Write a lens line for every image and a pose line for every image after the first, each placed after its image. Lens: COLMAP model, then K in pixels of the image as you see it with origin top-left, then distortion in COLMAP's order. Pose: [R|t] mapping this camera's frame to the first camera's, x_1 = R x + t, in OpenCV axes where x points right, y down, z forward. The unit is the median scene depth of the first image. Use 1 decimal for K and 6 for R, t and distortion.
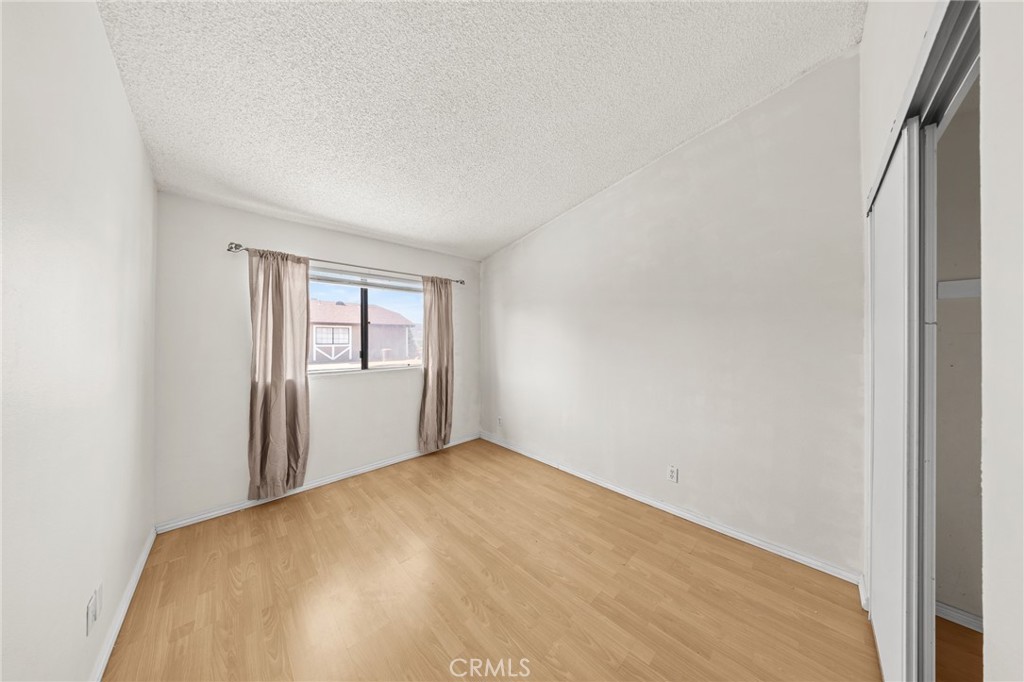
lens RADIAL K [[295.1, 0, 511.4], [0, 295.1, 339.0], [0, 0, 1]] dist [0.000409, -0.000042]
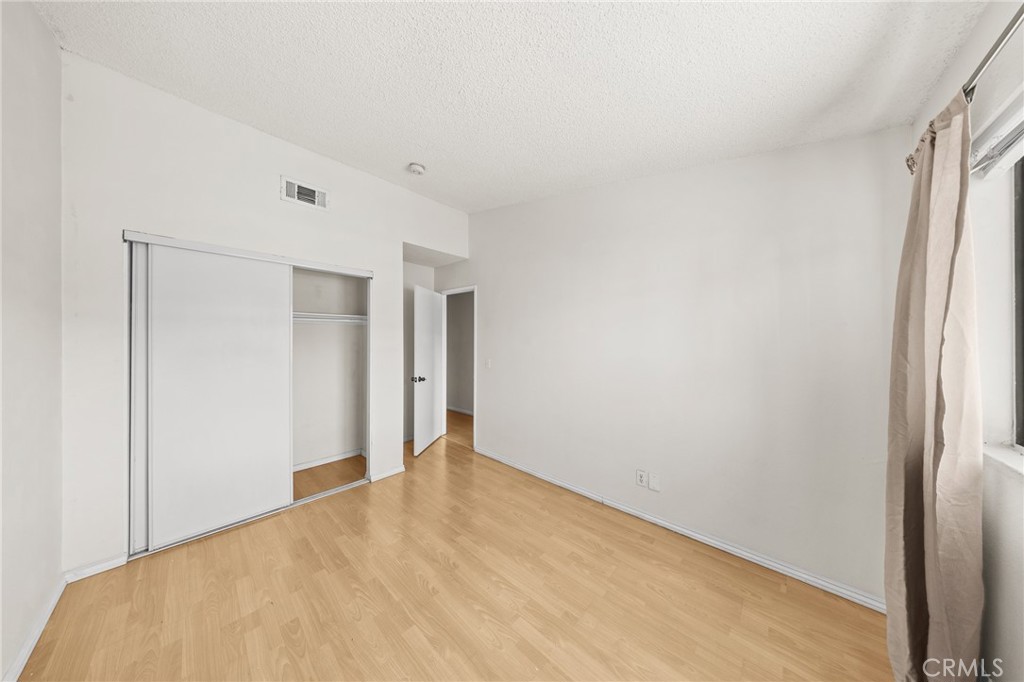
lens RADIAL K [[295.1, 0, 511.4], [0, 295.1, 339.0], [0, 0, 1]] dist [0.000409, -0.000042]
pose [[-0.998328, -0.000832, -0.057792, -0.184459], [-0.000913, 0.999999, 0.001391, -0.008939], [0.057791, 0.001442, -0.998328, 1.300671]]
